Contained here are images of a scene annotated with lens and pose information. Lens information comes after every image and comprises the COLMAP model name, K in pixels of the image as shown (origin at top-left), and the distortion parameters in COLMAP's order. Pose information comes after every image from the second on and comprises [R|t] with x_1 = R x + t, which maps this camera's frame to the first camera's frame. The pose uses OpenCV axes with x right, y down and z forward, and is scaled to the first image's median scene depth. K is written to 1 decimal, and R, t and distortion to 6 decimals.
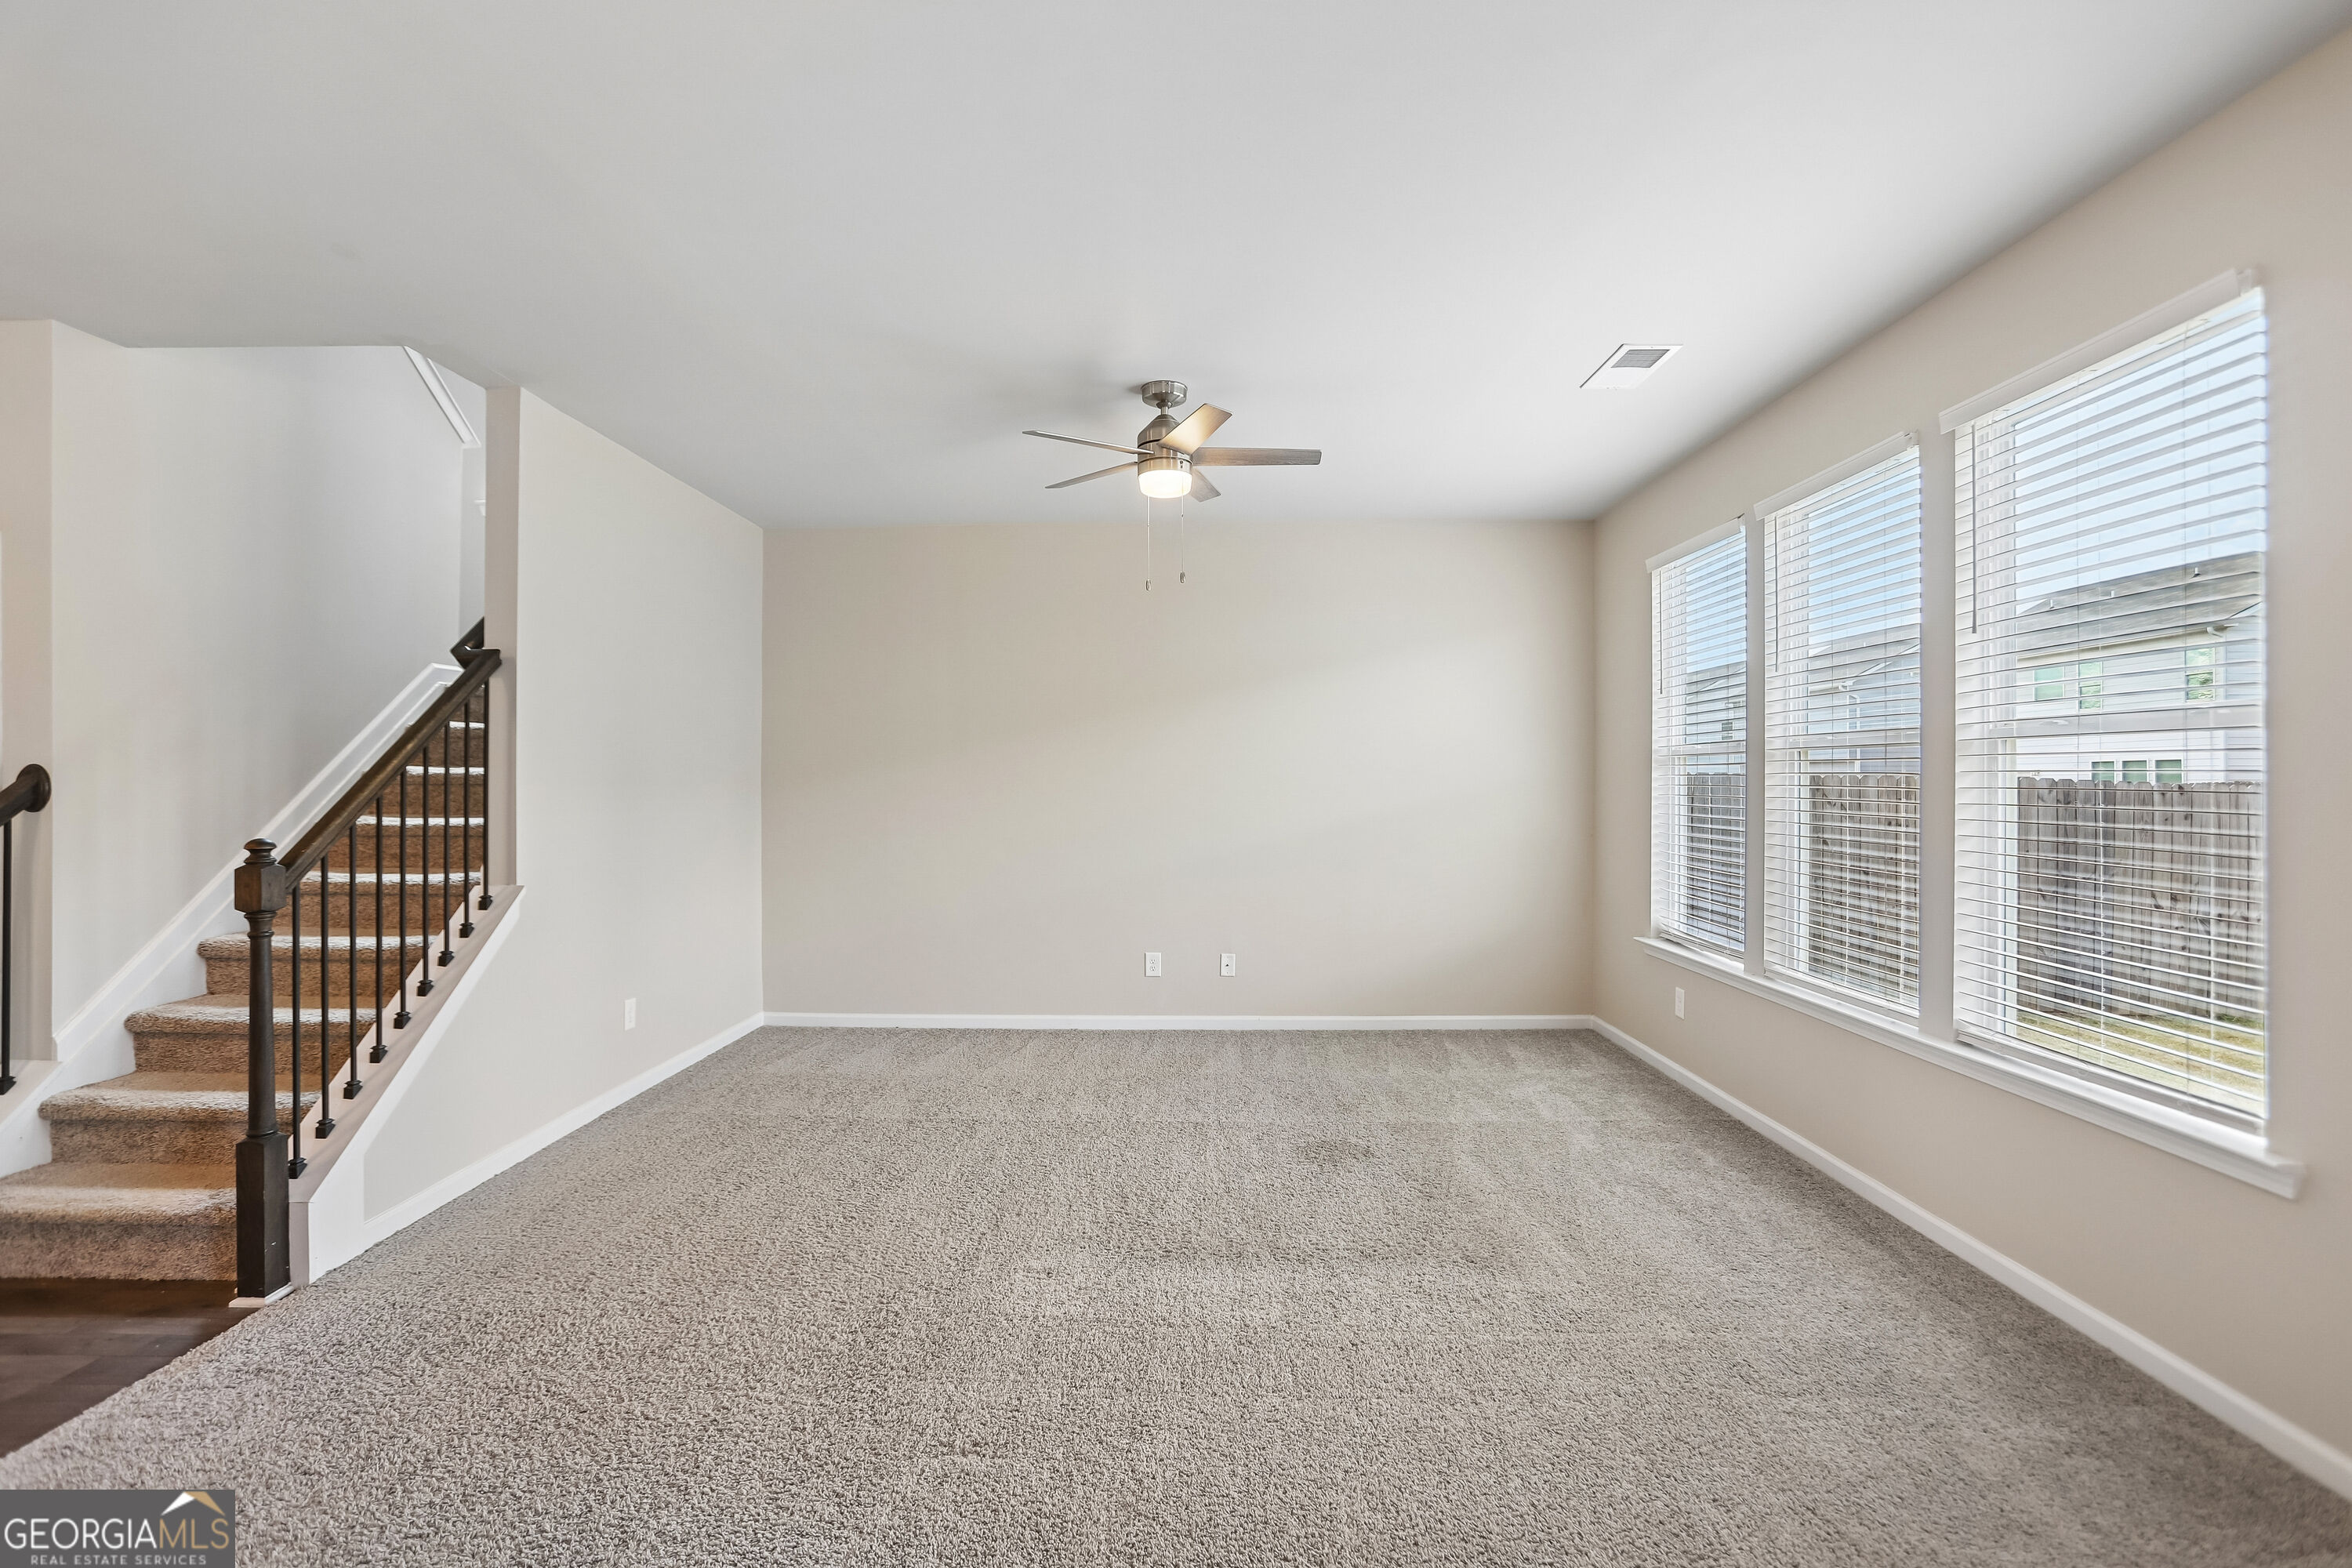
lens RADIAL K [[1088.5, 0, 1176.0], [0, 1088.5, 784.0], [0, 0, 1]] dist [-0.067732, 0.038289]
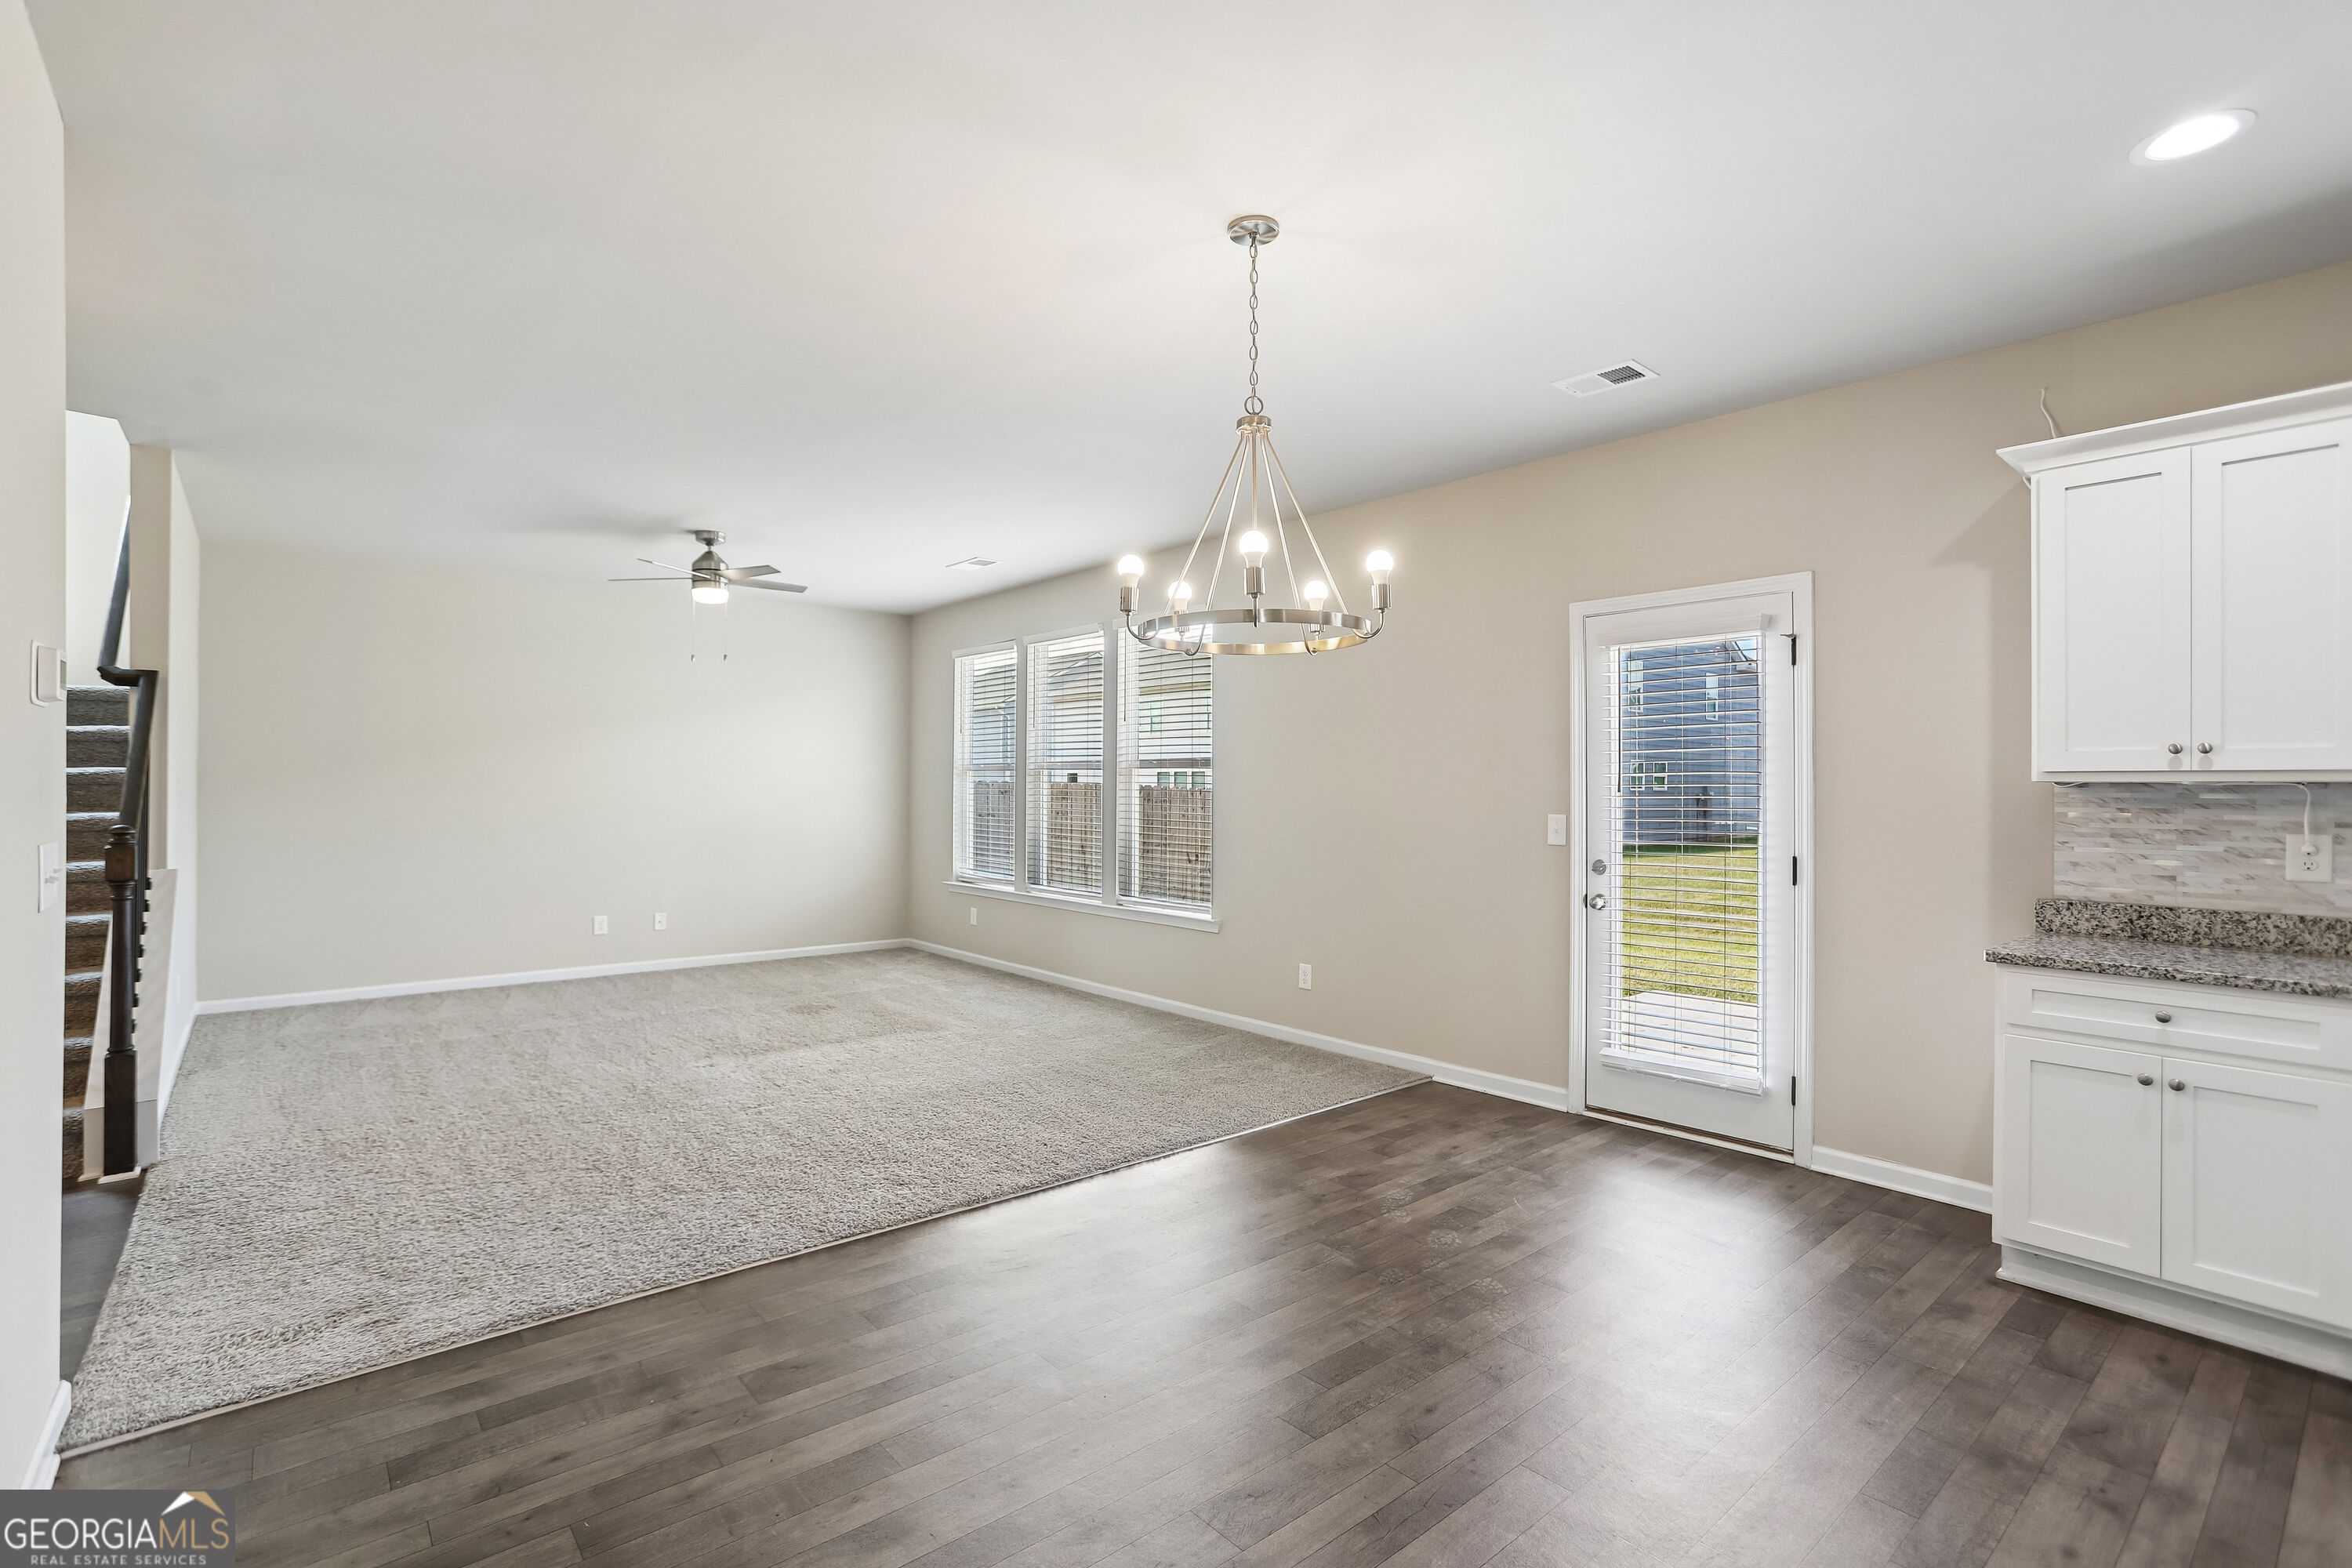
lens RADIAL K [[1088.5, 0, 1176.0], [0, 1088.5, 784.0], [0, 0, 1]] dist [-0.067732, 0.038289]
pose [[0.743514, 0.005766, 0.668696, -0.479747], [-0.004558, 0.999983, -0.003555, -0.001014], [-0.668705, -0.000405, 0.743528, -0.533109]]
